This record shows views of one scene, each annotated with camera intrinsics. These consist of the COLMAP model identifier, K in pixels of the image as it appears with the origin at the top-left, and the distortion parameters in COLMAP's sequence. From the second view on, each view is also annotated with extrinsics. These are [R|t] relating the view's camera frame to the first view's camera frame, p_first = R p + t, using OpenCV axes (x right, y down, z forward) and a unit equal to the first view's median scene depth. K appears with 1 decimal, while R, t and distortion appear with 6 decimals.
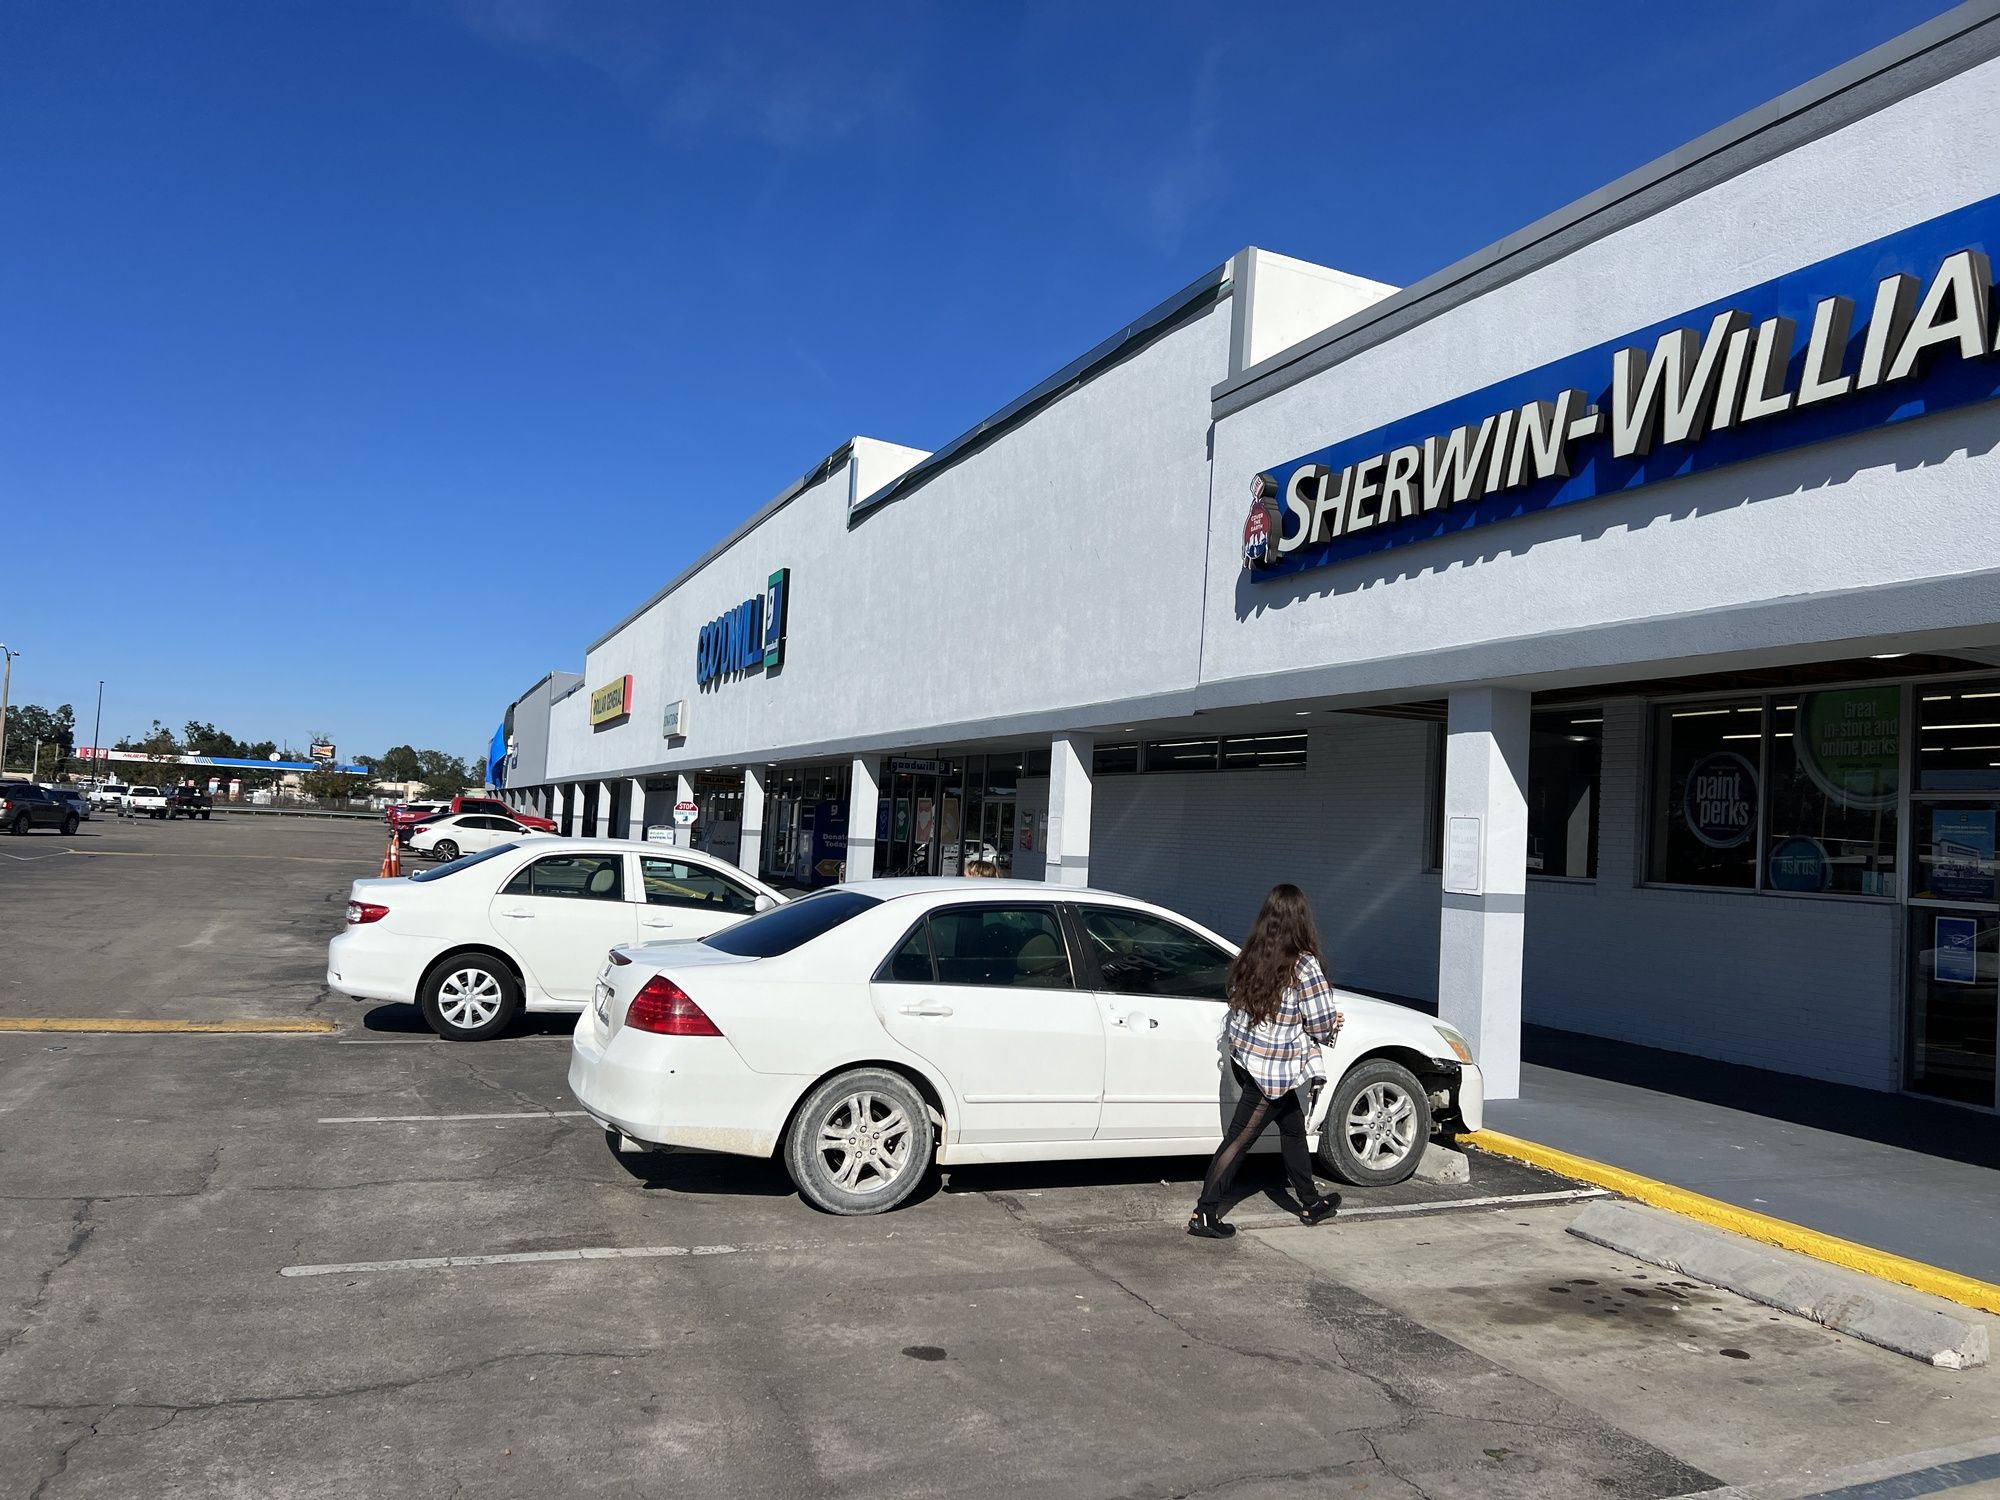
lens RADIAL K [[1496.7, 0, 1000.0], [0, 1496.7, 750.0], [0, 0, 1]] dist [0.064438, -0.076368]
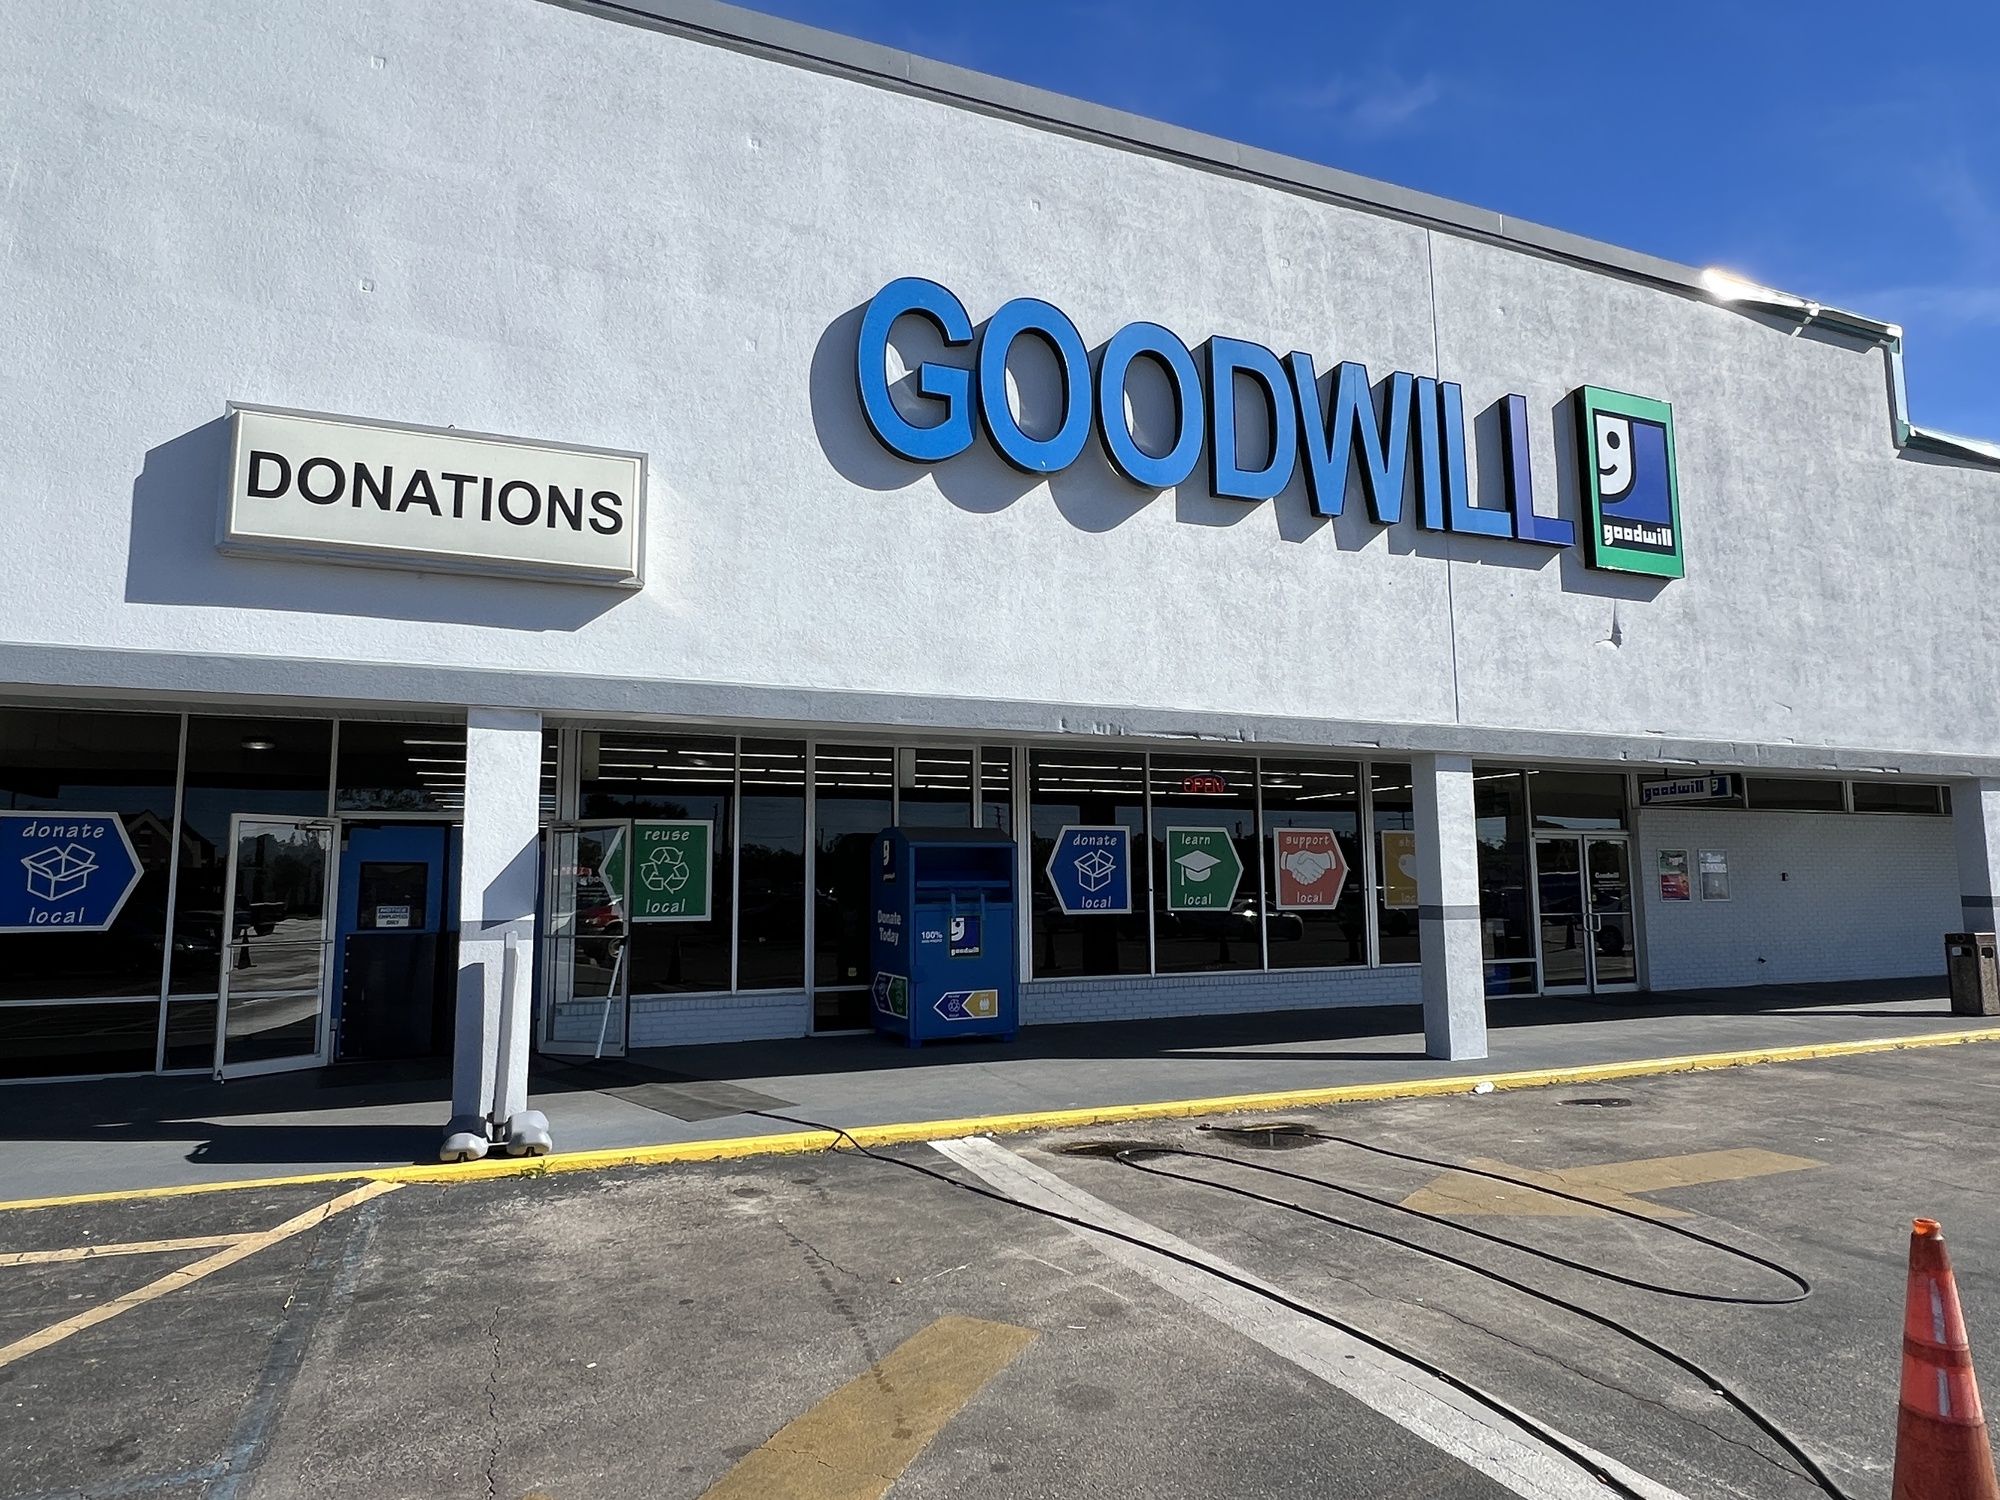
lens RADIAL K [[1193.5, 0, 997.9], [0, 1193.5, 744.6], [0, 0, 1]] dist [0.000668, 0.000576]
pose [[-0.007542, 0.051651, 0.998637, -1.443114], [-0.054445, 0.997163, -0.051986, 0.089457], [-0.998488, -0.054763, -0.004709, 3.195604]]
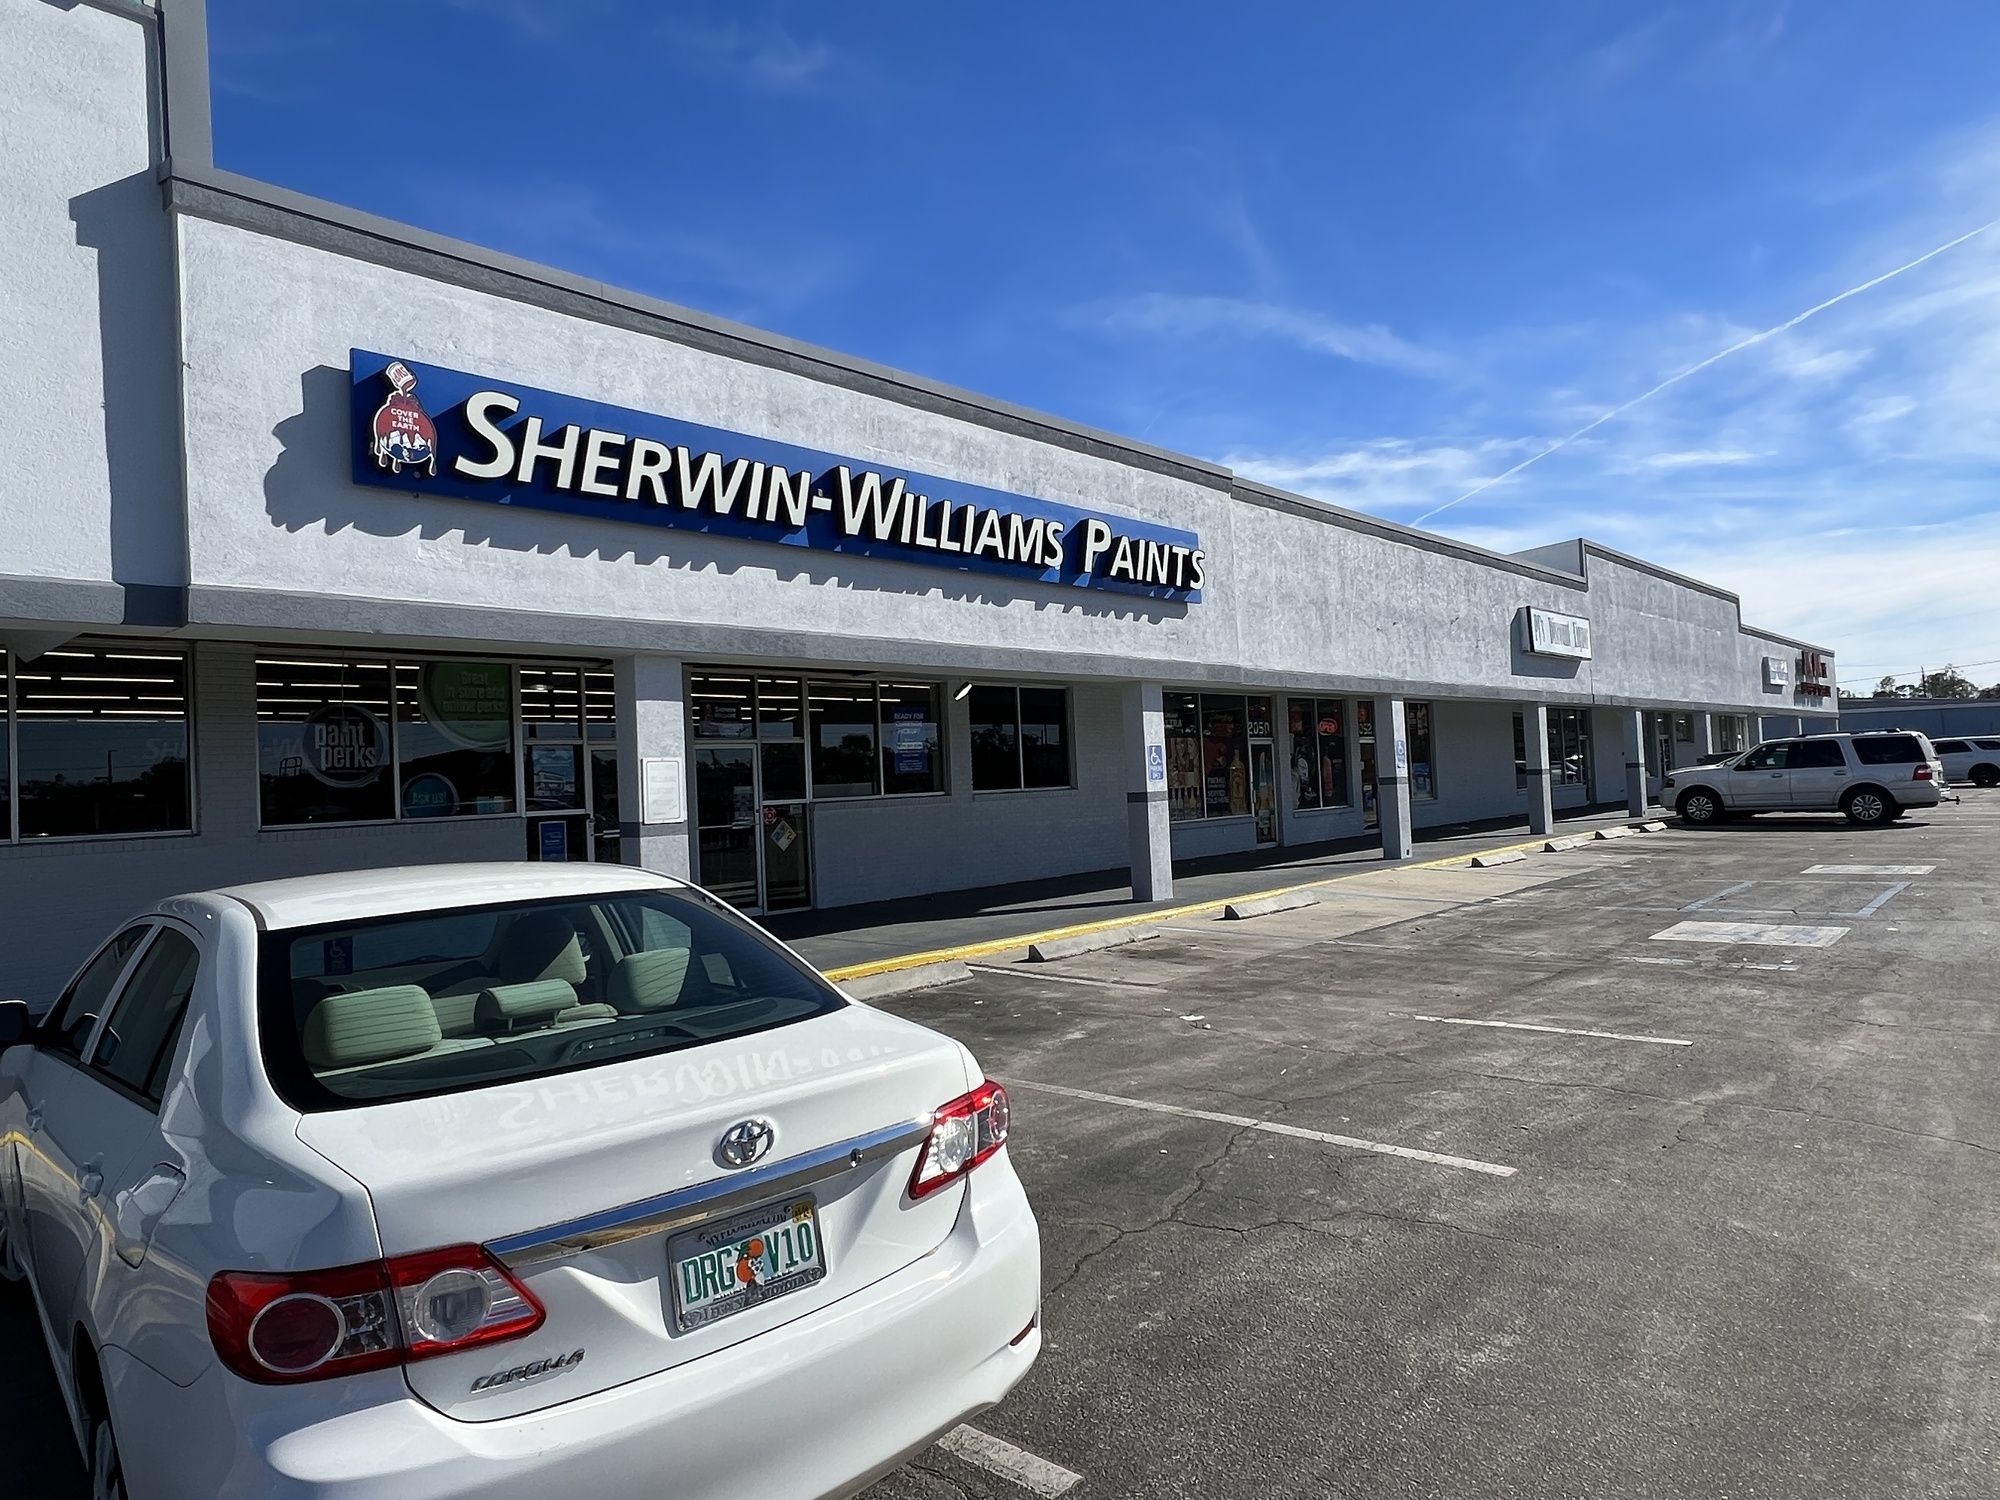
lens RADIAL K [[1193.5, 0, 997.9], [0, 1193.5, 744.6], [0, 0, 1]] dist [0.000668, 0.000576]
pose [[-0.421171, -0.011843, 0.906904, -0.617946], [-0.032475, 0.999470, -0.002030, 0.020188], [-0.906400, -0.030307, -0.421333, 1.059159]]
